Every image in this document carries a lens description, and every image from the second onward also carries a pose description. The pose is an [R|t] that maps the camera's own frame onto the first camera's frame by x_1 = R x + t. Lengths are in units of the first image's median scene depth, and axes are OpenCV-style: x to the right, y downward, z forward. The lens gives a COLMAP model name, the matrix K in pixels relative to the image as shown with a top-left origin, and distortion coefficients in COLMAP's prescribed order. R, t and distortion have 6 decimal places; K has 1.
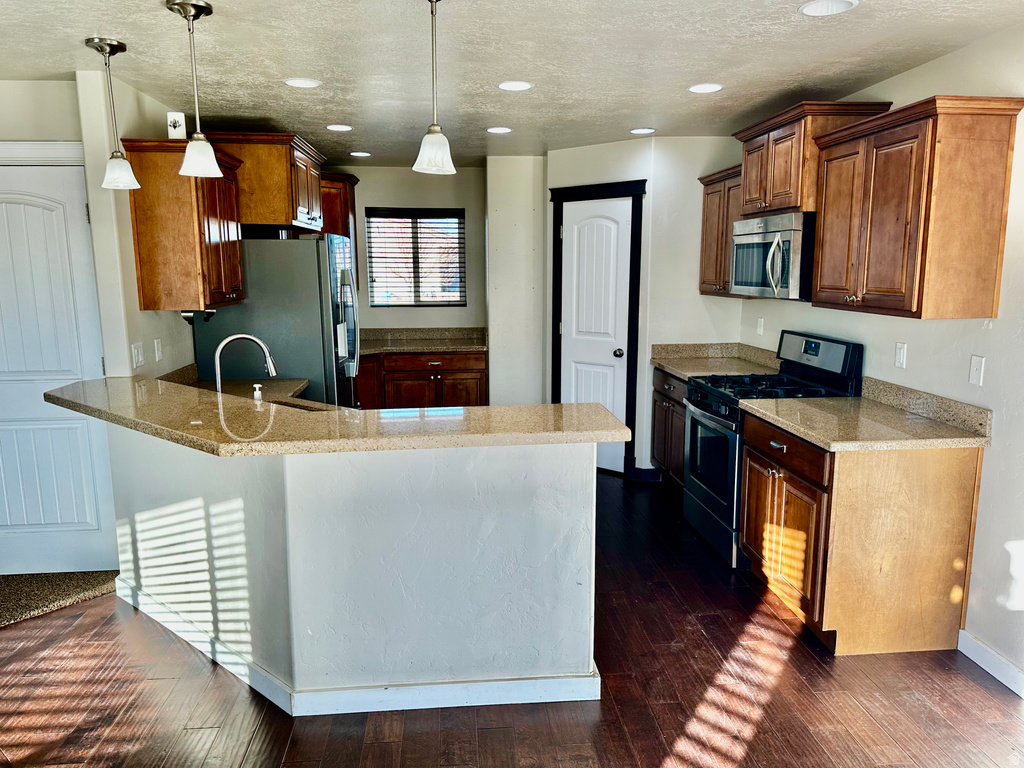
lens RADIAL K [[719.2, 0, 510.5], [0, 719.2, 391.7], [0, 0, 1]] dist [0.068356, -0.085583]
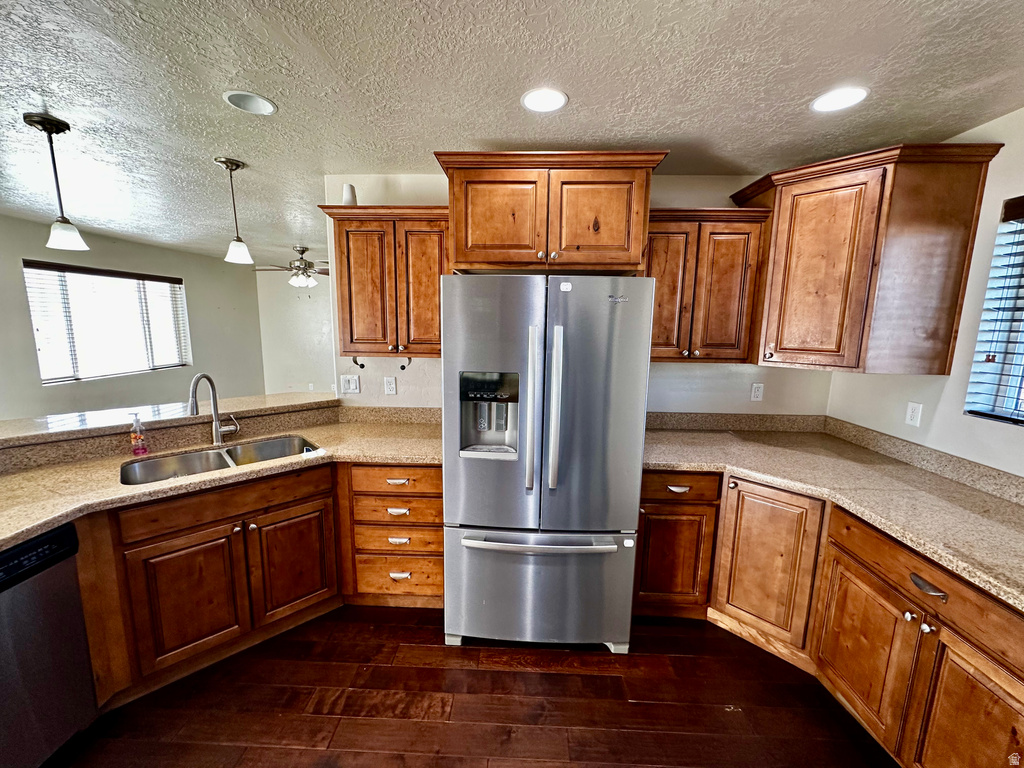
lens RADIAL K [[408.6, 0, 511.7], [0, 408.6, 383.9], [0, 0, 1]] dist [-0.004086, 0.000937]
pose [[-0.109464, 0.155945, -0.981682, 0.188728], [-0.185185, 0.967126, 0.174282, -0.236049], [0.976588, 0.200870, -0.076987, 1.343849]]
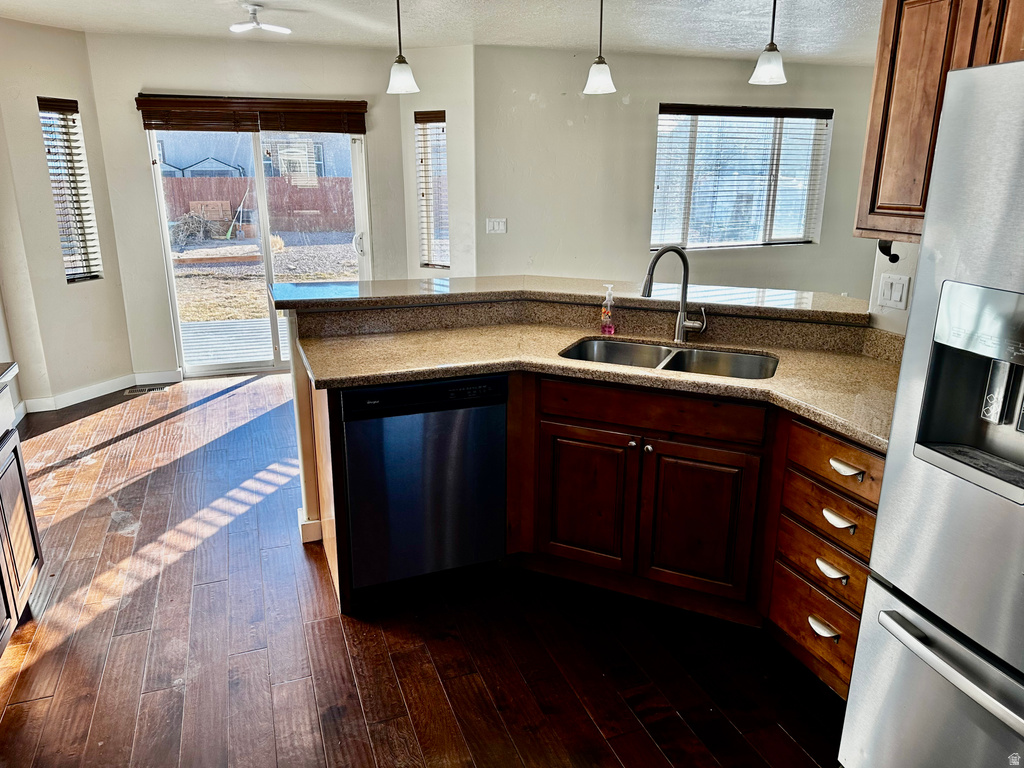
lens RADIAL K [[719.2, 0, 509.3], [0, 719.2, 378.2], [0, 0, 1]] dist [0.068356, -0.085583]
pose [[-0.961091, 0.079869, -0.264432, 0.058780], [-0.045003, 0.899225, 0.435166, -0.273202], [0.272540, 0.430134, -0.860643, 1.559552]]
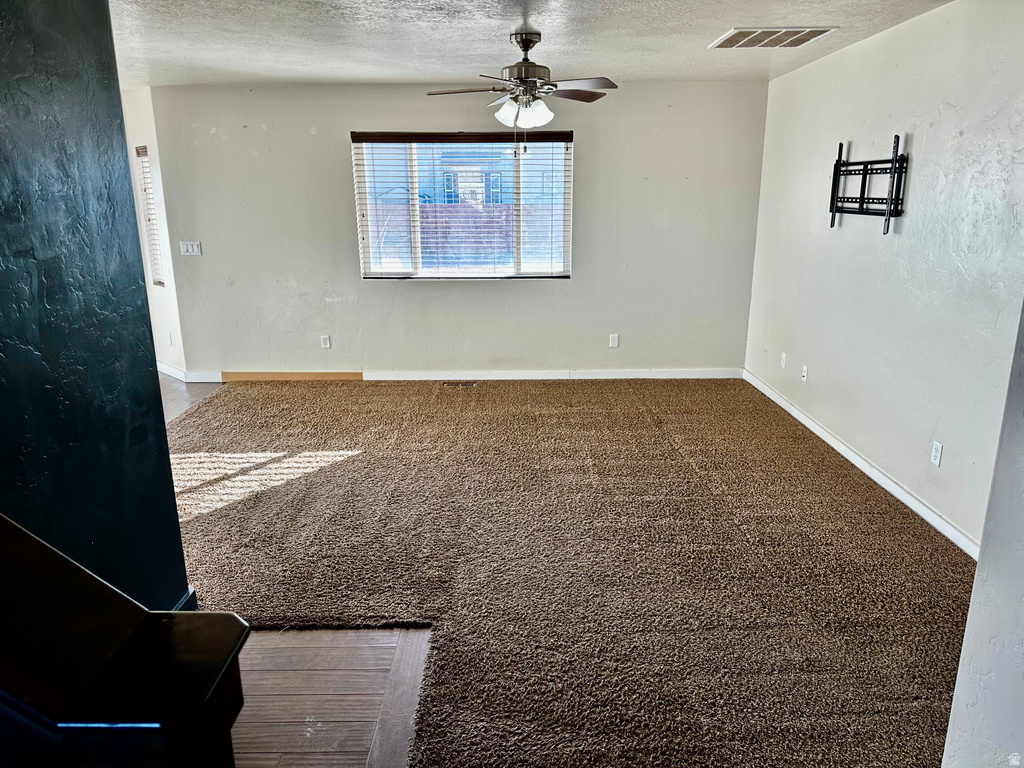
lens RADIAL K [[719.2, 0, 510.4], [0, 719.2, 383.3], [0, 0, 1]] dist [0.068356, -0.085583]
pose [[-0.996752, -0.010510, 0.079849, -1.257506], [0.023660, 0.909490, 0.415053, -0.287382], [-0.076984, 0.415594, -0.906286, 1.662087]]
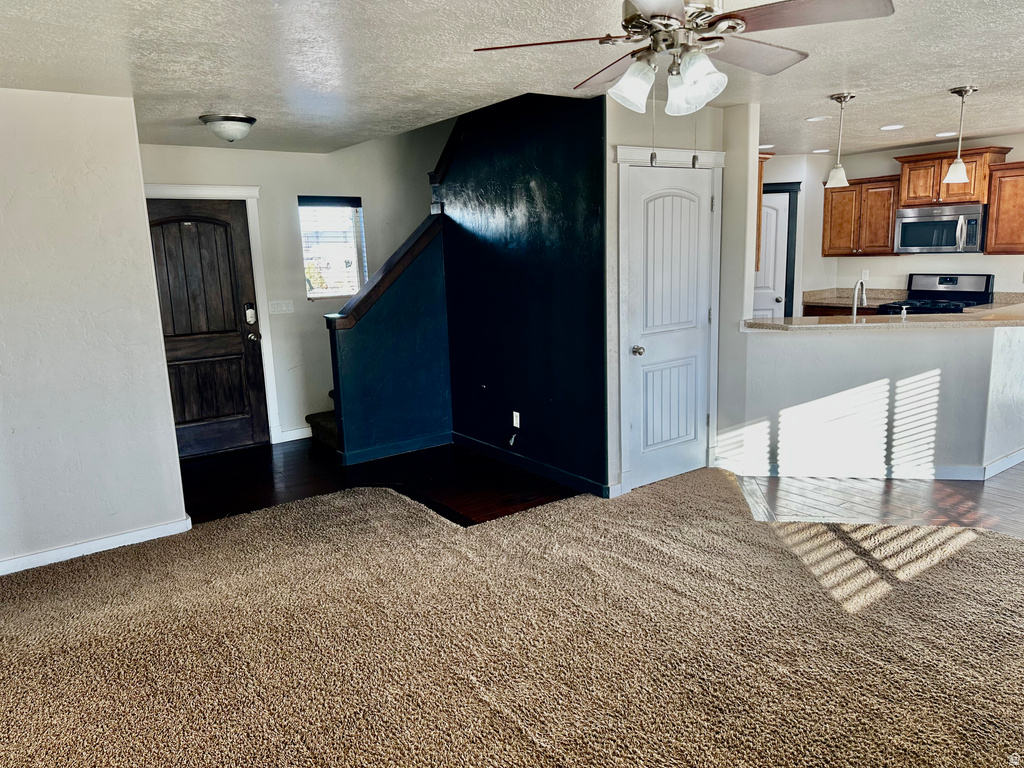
lens RADIAL K [[719.2, 0, 509.1], [0, 719.2, 388.7], [0, 0, 1]] dist [0.068356, -0.085583]
pose [[0.849165, -0.119933, 0.514330, -1.639183], [0.116953, 0.992398, 0.038320, 0.007588], [-0.515015, 0.027612, 0.856736, 0.044670]]
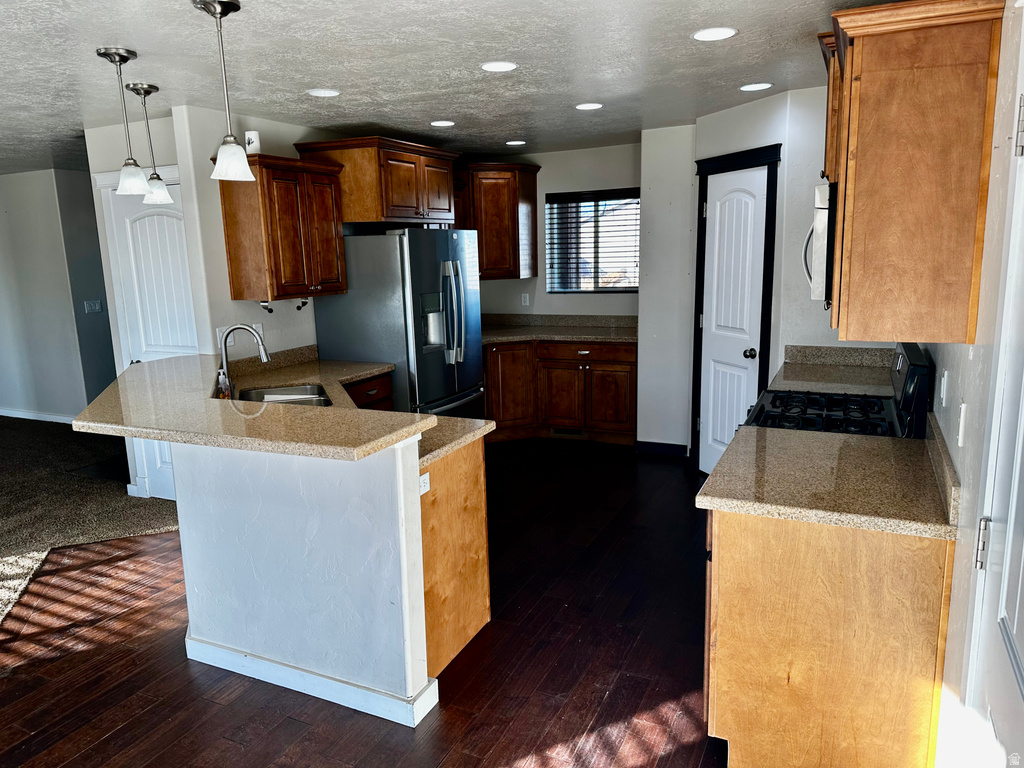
lens RADIAL K [[719.2, 0, 502.2], [0, 719.2, 393.0], [0, 0, 1]] dist [0.068356, -0.085583]
pose [[0.858673, 0.082969, -0.505764, 0.503447], [-0.064914, 0.996469, 0.053259, -0.051802], [0.508397, -0.012901, 0.861026, 0.188586]]
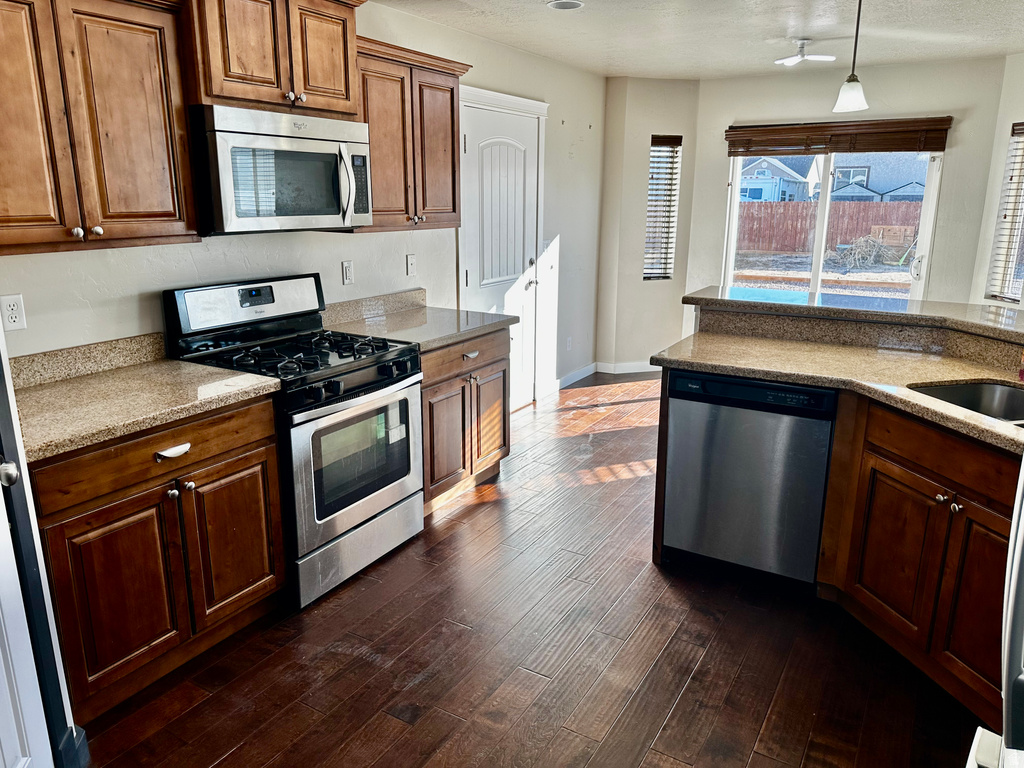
lens RADIAL K [[719.2, 0, 508.2], [0, 719.2, 378.0], [0, 0, 1]] dist [0.068356, -0.085583]
pose [[-0.812354, -0.141202, 0.565811, -0.277908], [0.103005, 0.920246, 0.377542, -0.273424], [-0.573995, 0.364979, -0.733021, 1.632558]]
